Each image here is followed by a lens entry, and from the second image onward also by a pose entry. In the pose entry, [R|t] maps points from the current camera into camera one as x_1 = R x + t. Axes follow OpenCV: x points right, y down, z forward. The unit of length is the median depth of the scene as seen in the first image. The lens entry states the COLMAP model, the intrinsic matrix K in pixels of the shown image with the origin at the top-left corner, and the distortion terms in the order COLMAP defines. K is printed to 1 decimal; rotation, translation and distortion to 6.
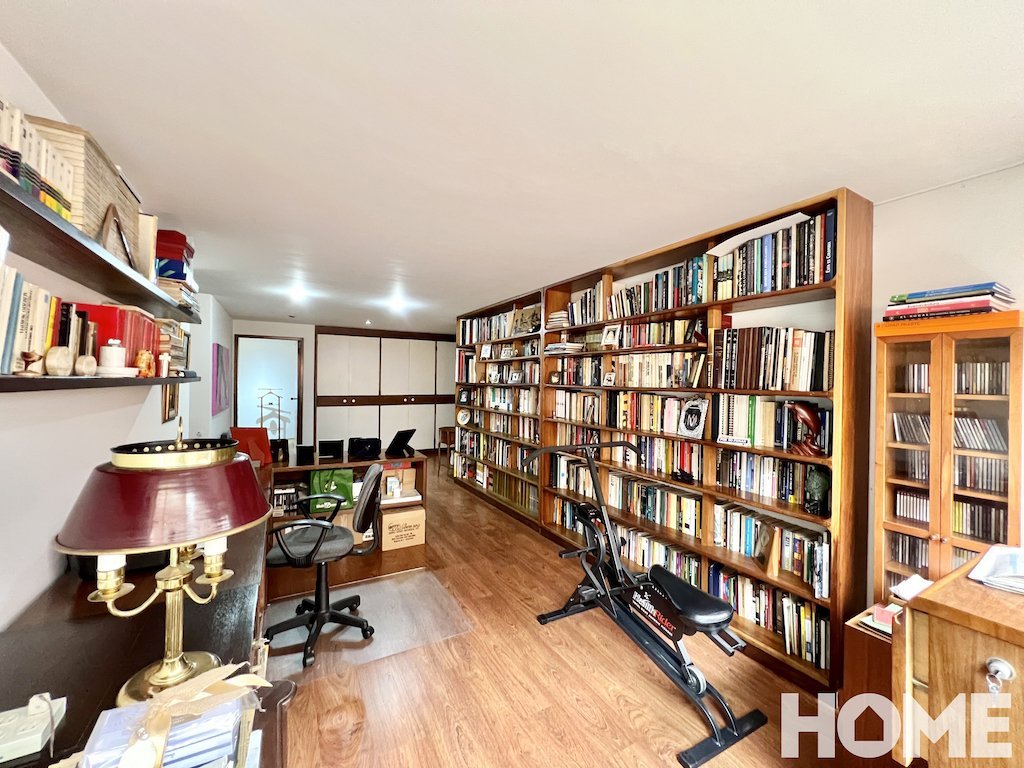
lens RADIAL K [[409.8, 0, 512.0], [0, 409.8, 384.0], [0, 0, 1]] dist [-0.003075, 0.000524]
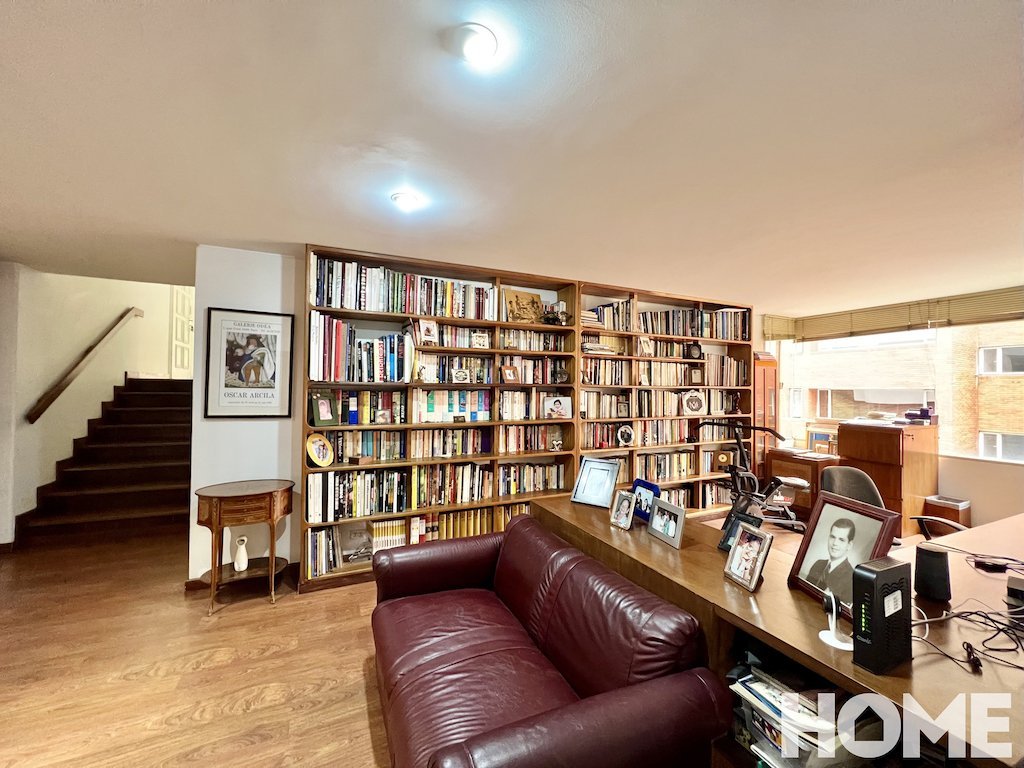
lens RADIAL K [[409.8, 0, 512.0], [0, 409.8, 384.0], [0, 0, 1]] dist [-0.003075, 0.000524]
pose [[0.097810, -0.018649, 0.995030, -0.761902], [-0.005596, 0.999798, 0.019288, -0.014656], [-0.995189, -0.007455, 0.097686, 0.929328]]
